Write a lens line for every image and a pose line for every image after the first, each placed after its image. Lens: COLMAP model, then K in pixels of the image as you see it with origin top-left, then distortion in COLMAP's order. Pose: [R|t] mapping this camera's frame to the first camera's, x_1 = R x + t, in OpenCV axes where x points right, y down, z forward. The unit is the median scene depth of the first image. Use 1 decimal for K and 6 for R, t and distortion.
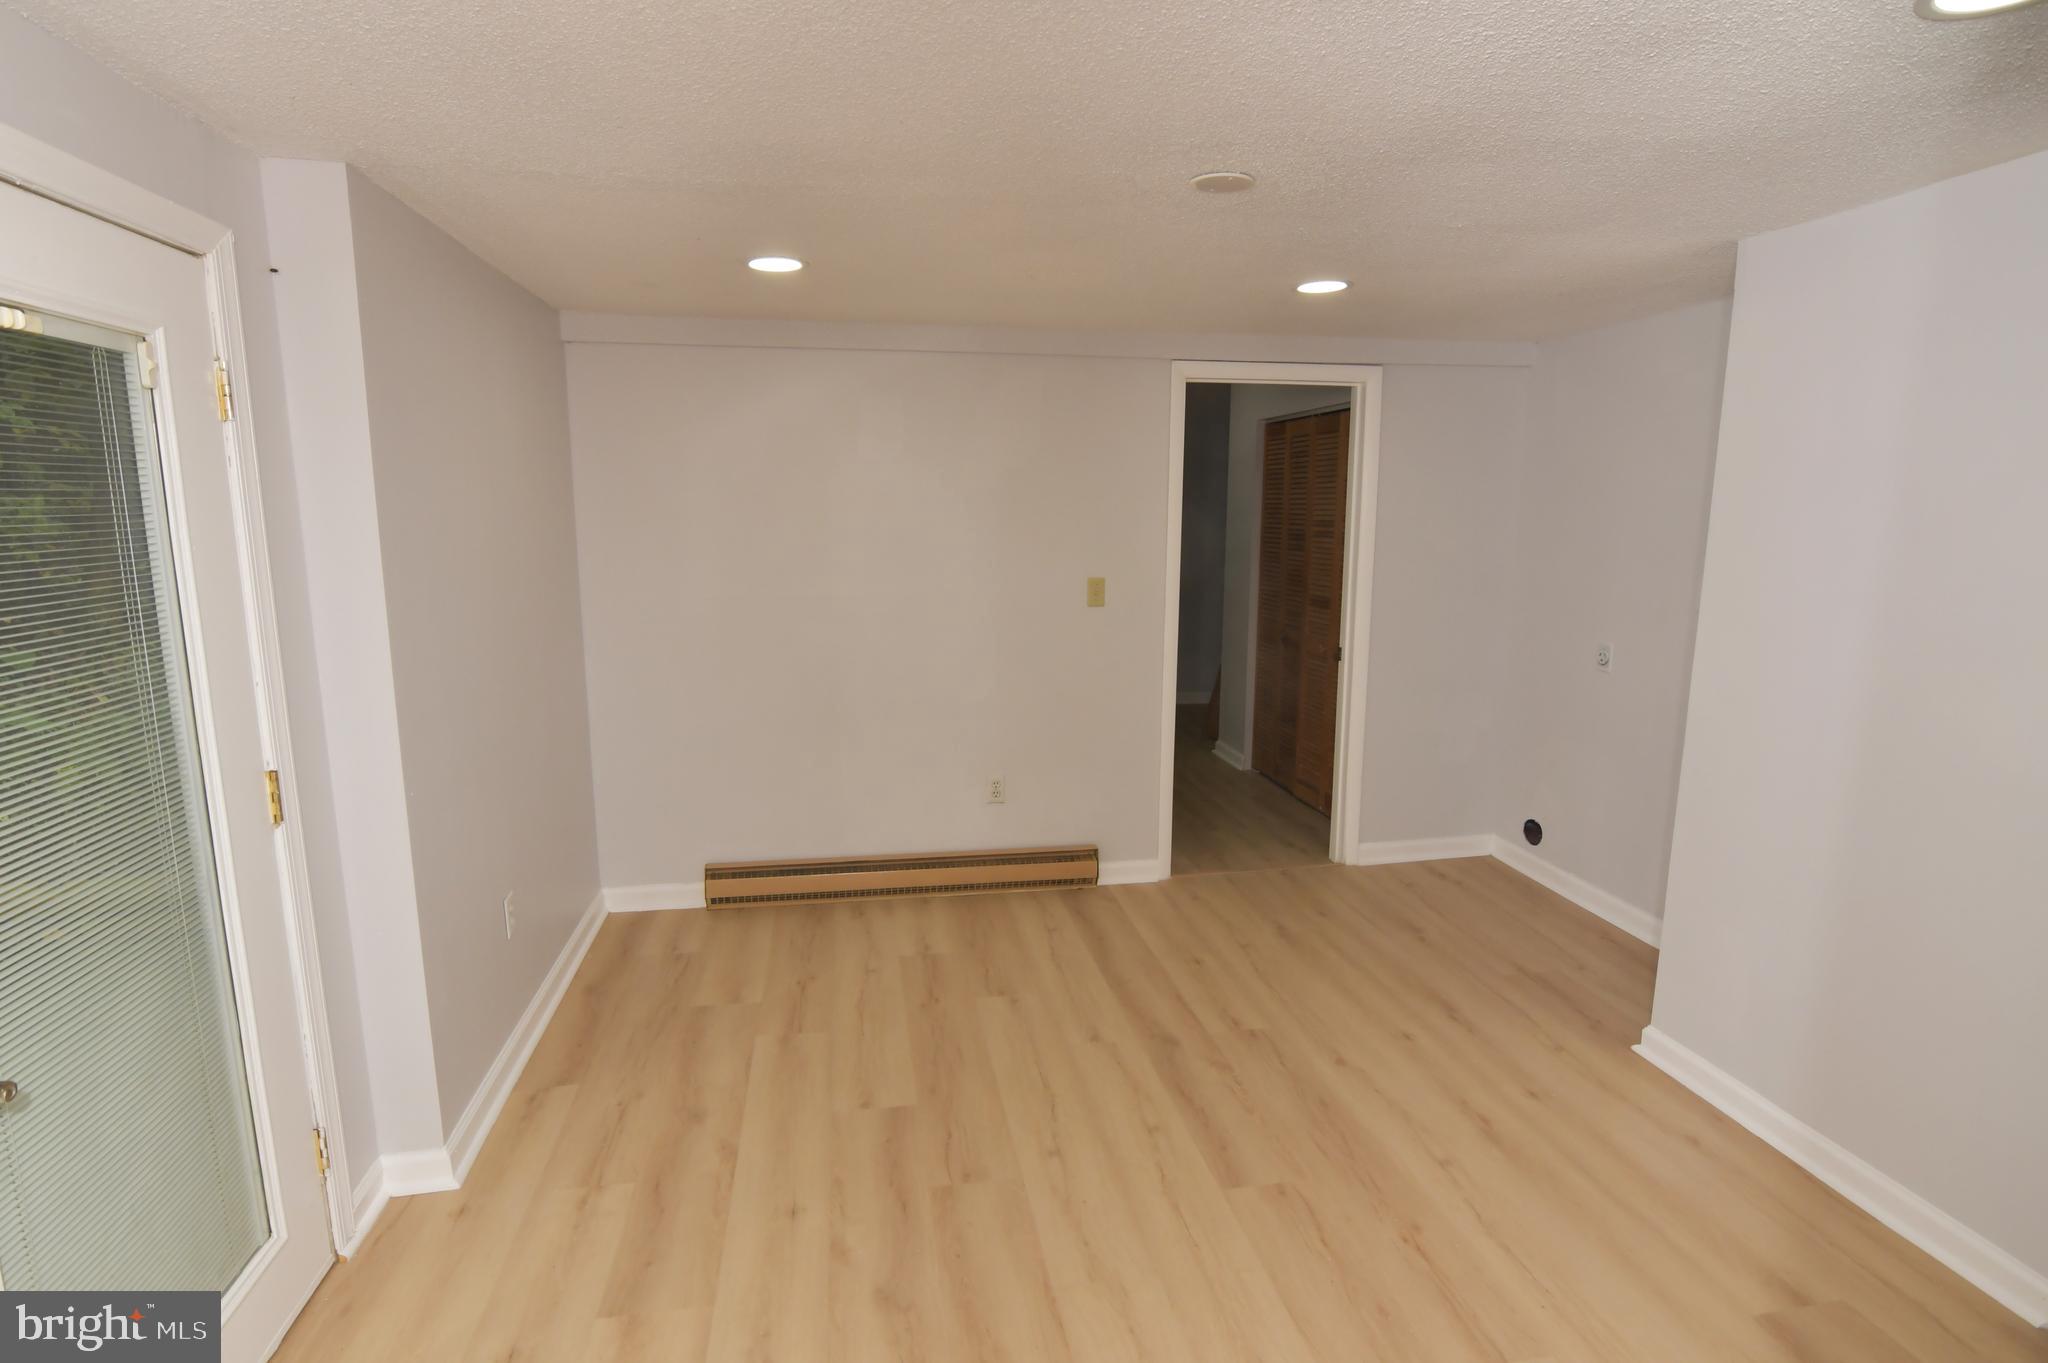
lens RADIAL K [[995.6, 0, 1026.3], [0, 995.6, 679.5], [0, 0, 1]] dist [-0.030906, 0.008520]
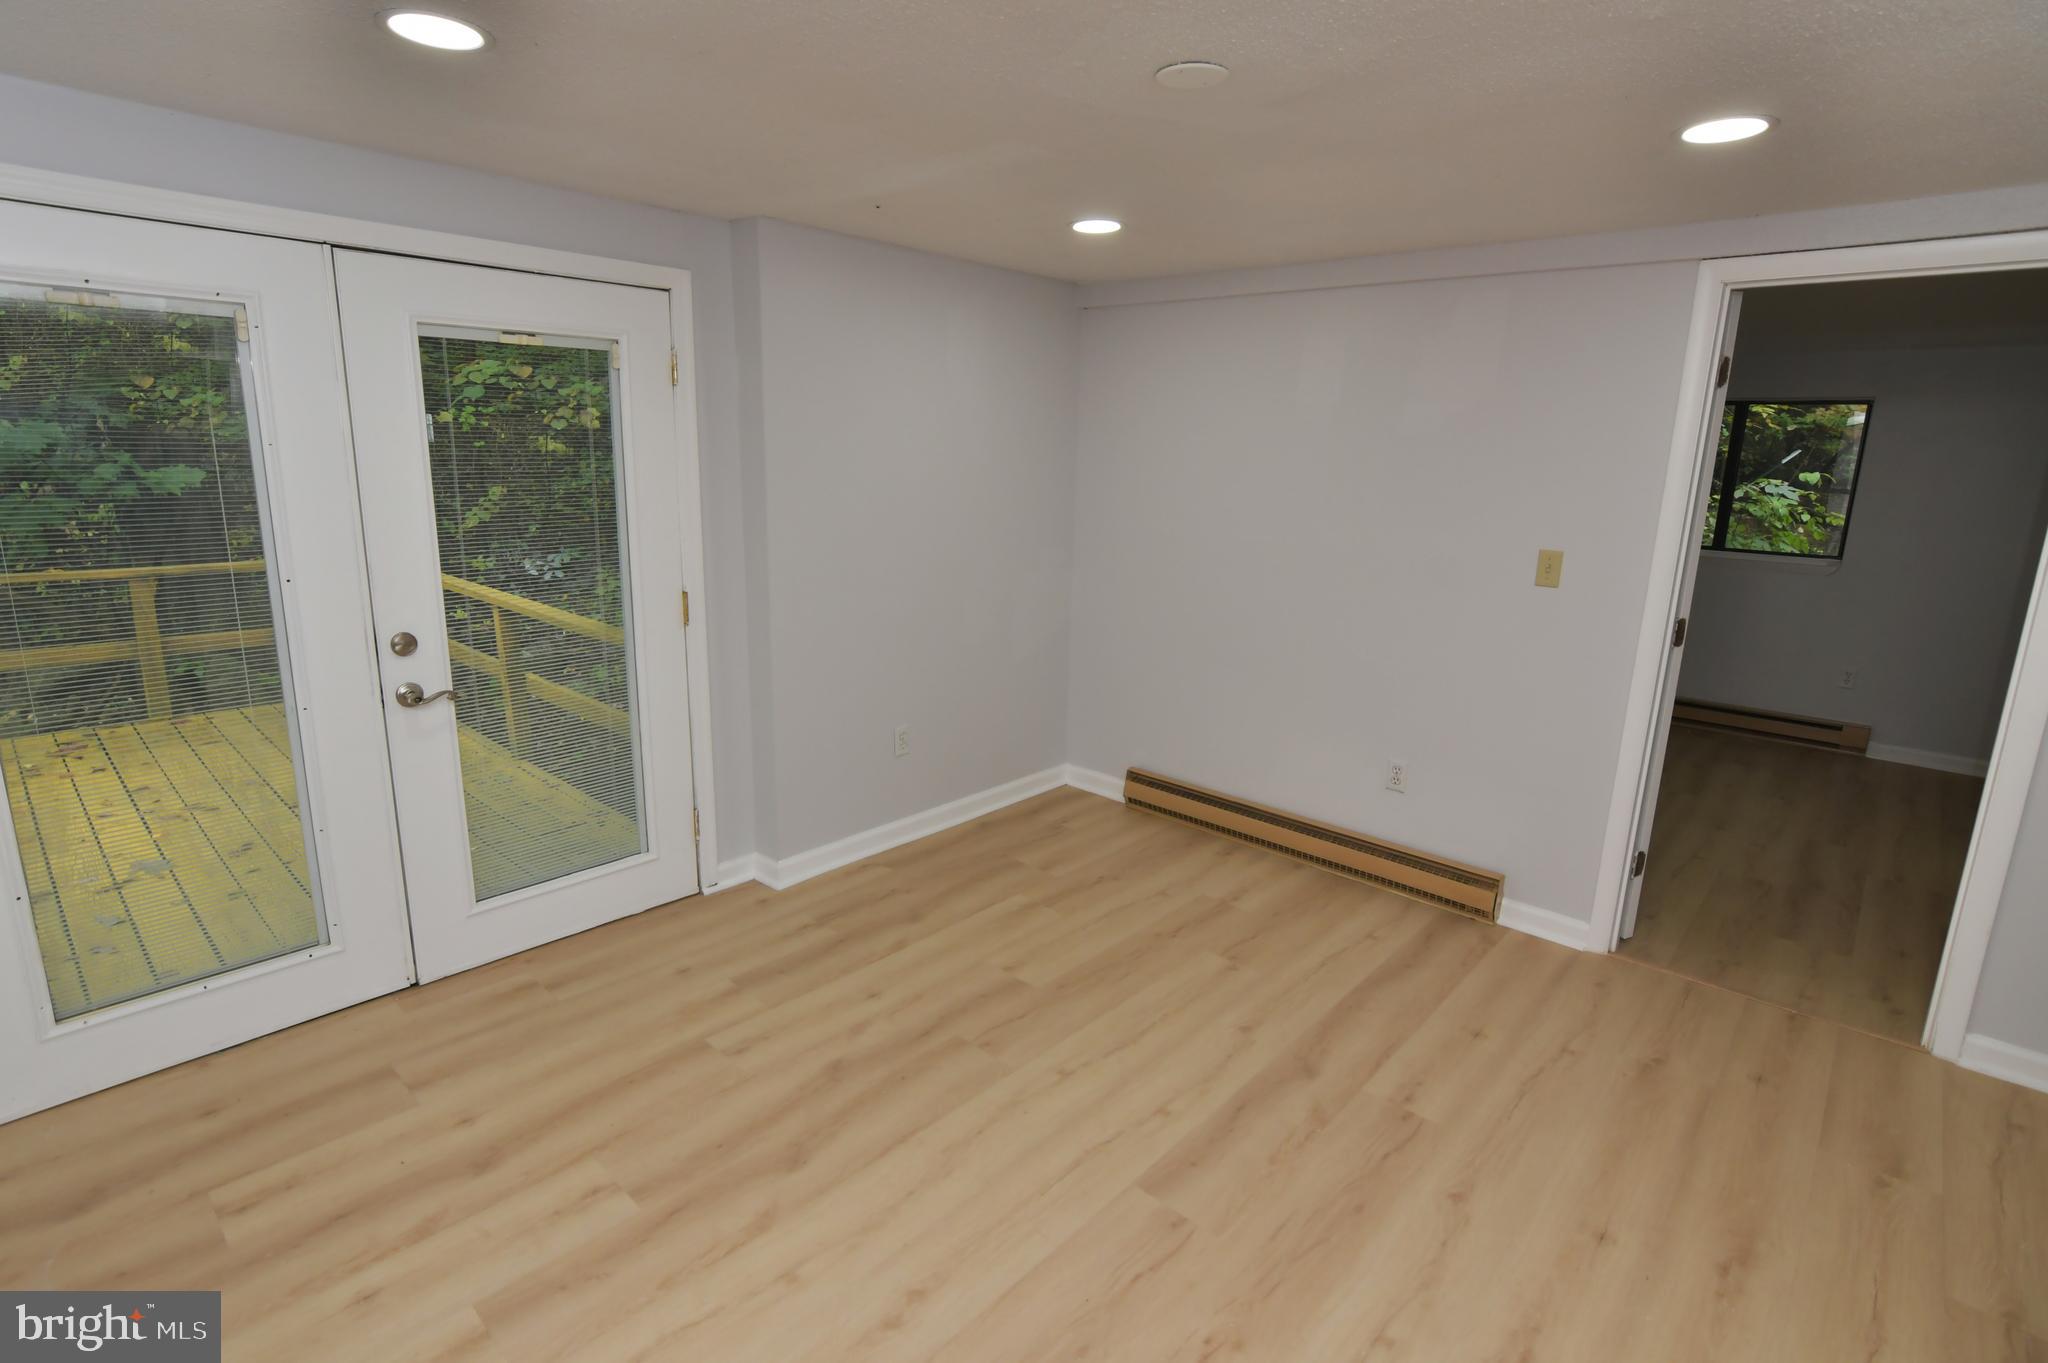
lens RADIAL K [[995.6, 0, 1024.7], [0, 995.6, 689.3], [0, 0, 1]] dist [-0.030906, 0.008520]
pose [[0.608453, 0.203539, -0.767044, 0.494773], [-0.160067, 0.978161, 0.132588, -0.034376], [0.777279, 0.042105, 0.627745, 0.200150]]
